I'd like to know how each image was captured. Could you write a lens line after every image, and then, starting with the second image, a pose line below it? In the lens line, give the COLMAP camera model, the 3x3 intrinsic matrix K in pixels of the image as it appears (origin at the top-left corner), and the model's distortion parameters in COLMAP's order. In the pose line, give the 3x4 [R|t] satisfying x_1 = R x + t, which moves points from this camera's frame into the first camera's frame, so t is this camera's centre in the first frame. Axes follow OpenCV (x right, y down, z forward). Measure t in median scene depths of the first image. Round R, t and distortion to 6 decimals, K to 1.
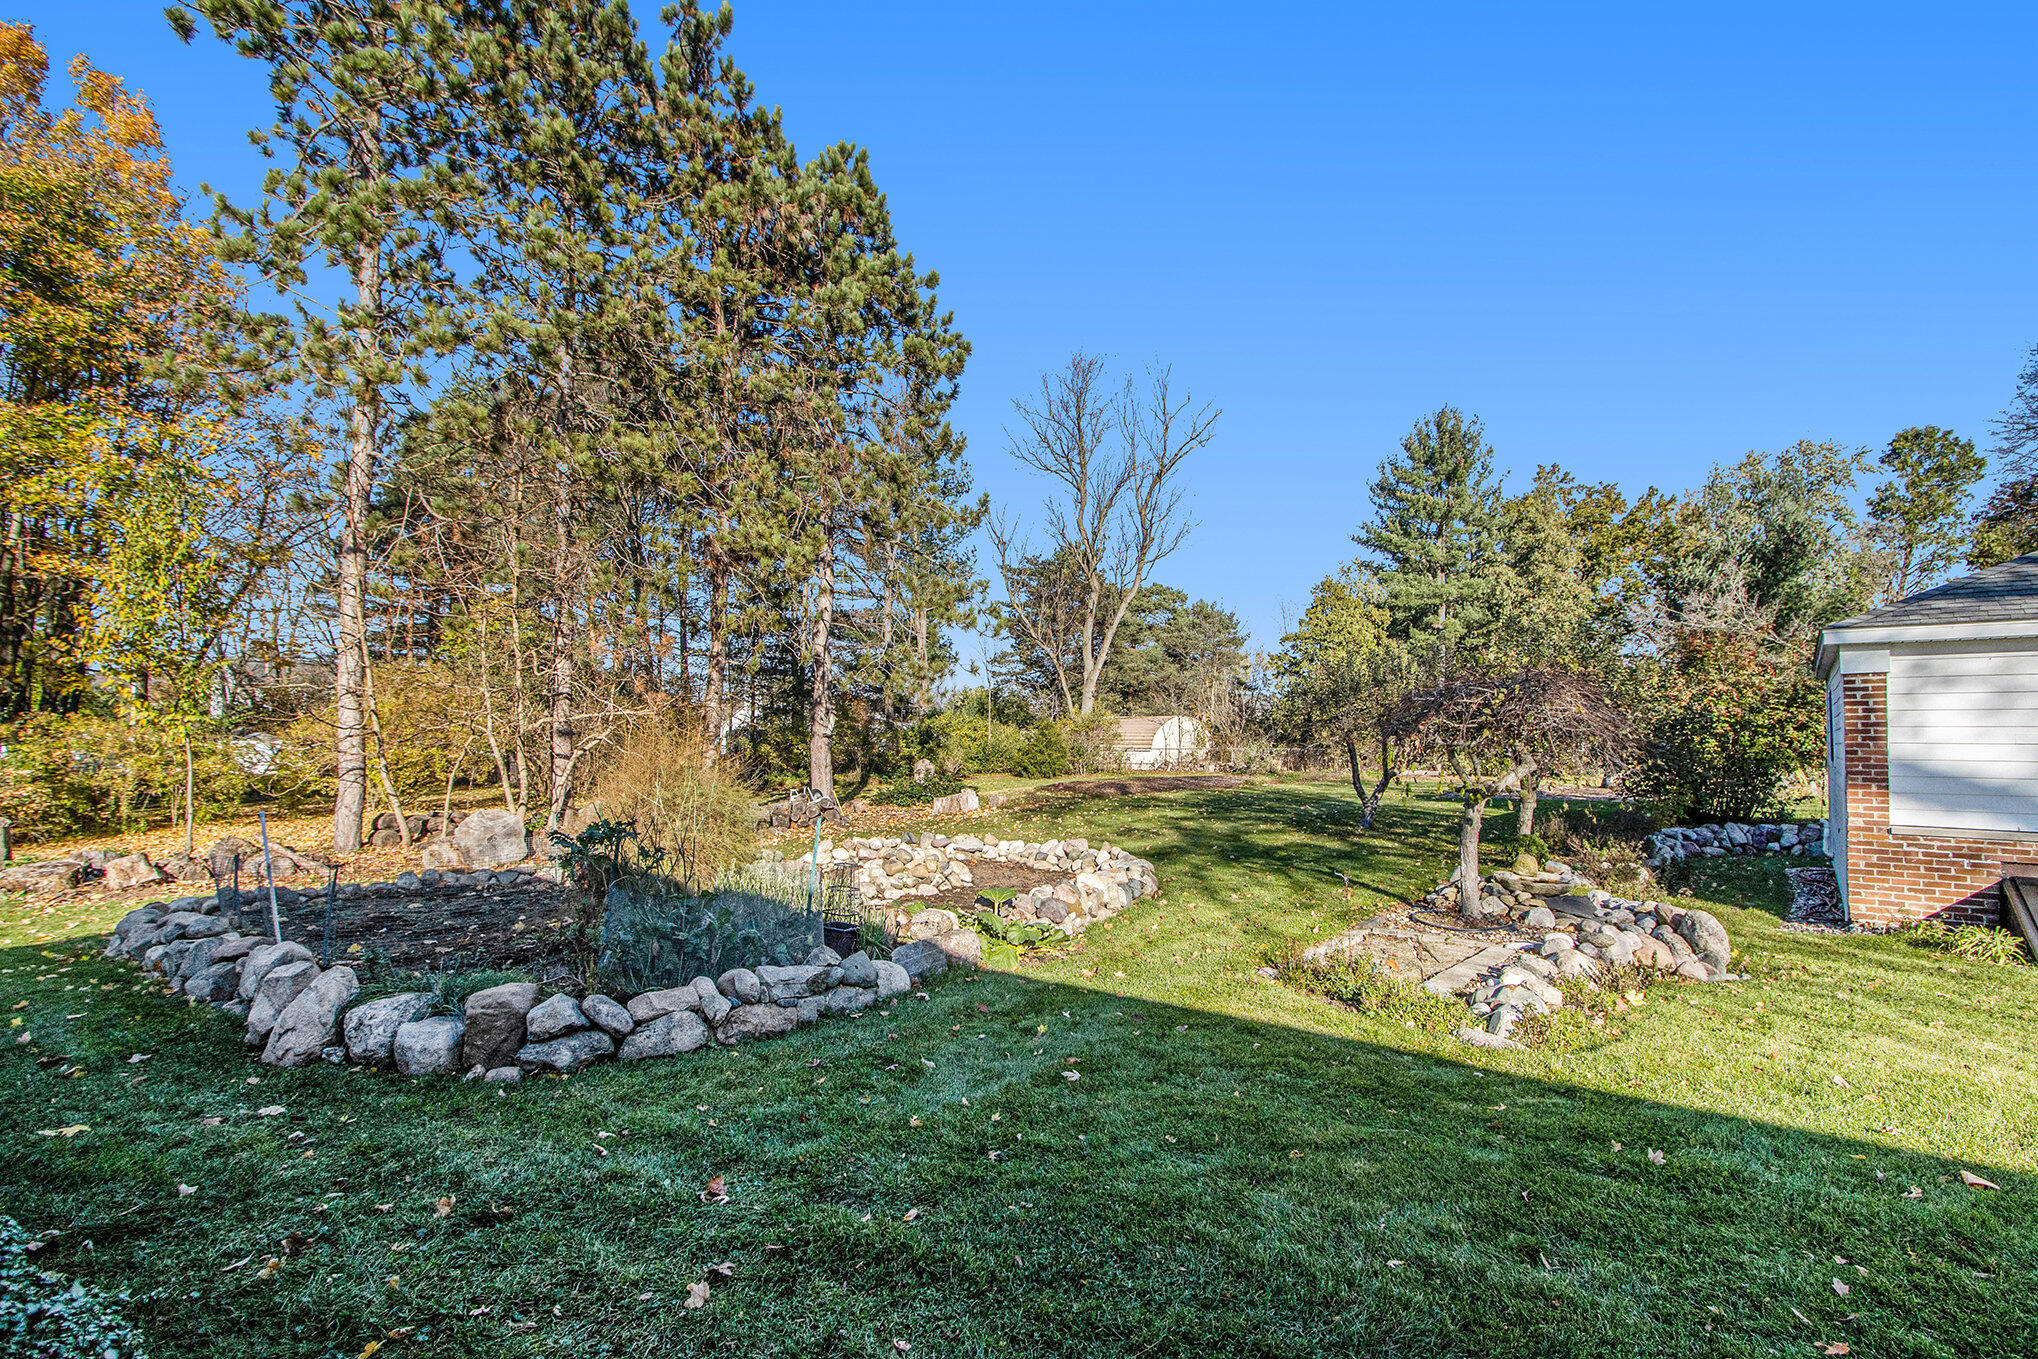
lens RADIAL K [[1080.7, 0, 1017.2], [0, 1080.7, 742.3], [0, 0, 1]] dist [-0.002155, -0.000149]
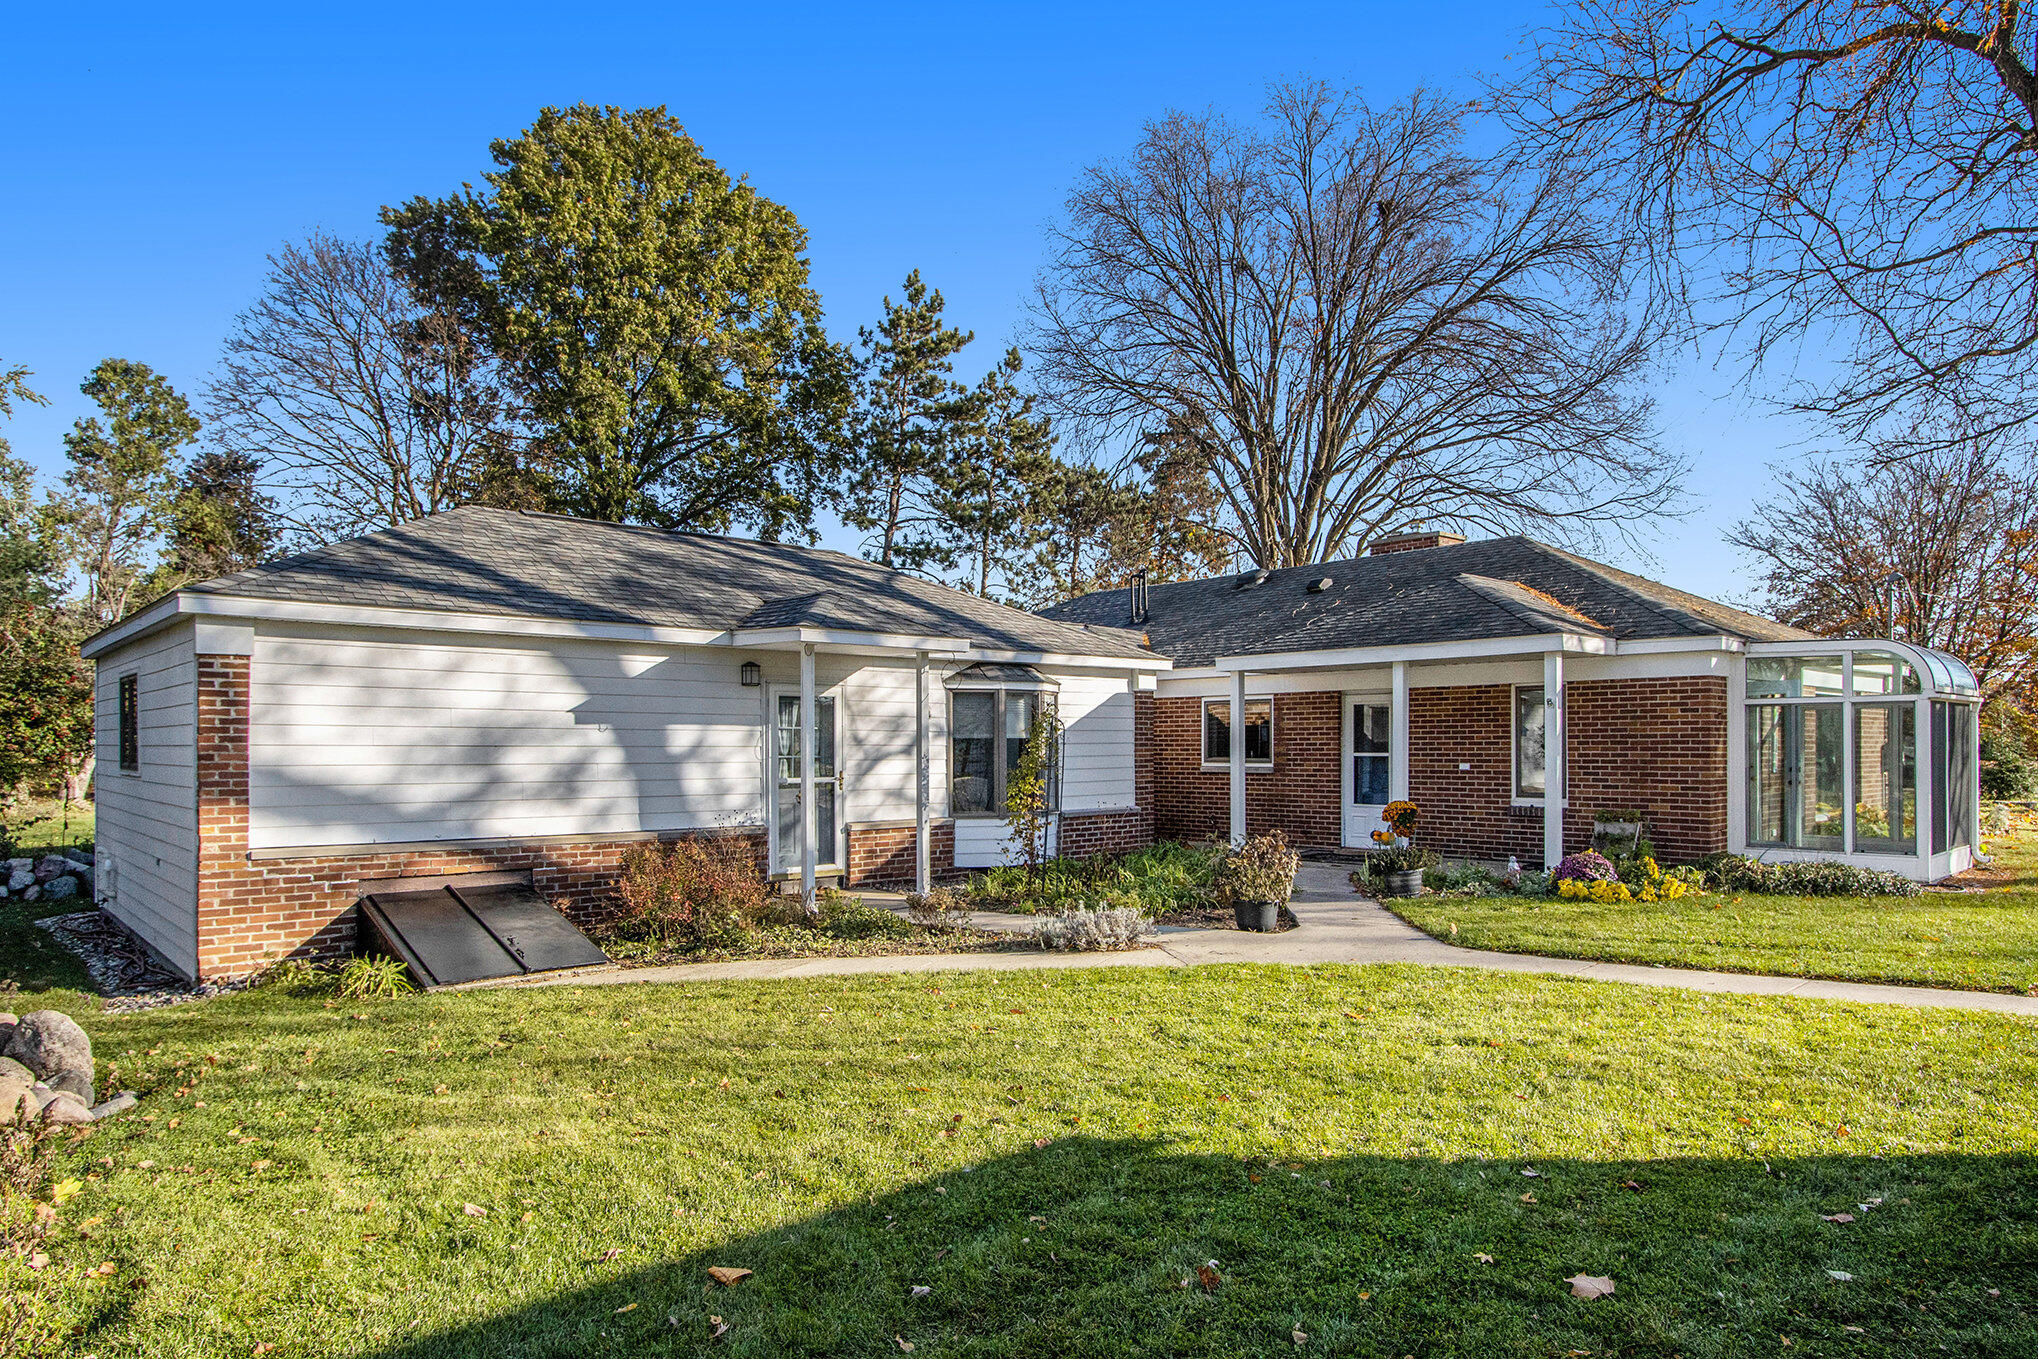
lens RADIAL K [[1226.9, 0, 1018.8], [0, 1226.9, 729.3], [0, 0, 1]] dist [-0.000387, 0.000276]
pose [[0.125958, 0.008078, 0.992003, -0.012605], [0.000560, 0.999966, -0.008214, -0.003151], [-0.992035, 0.001591, 0.125949, 0.326813]]
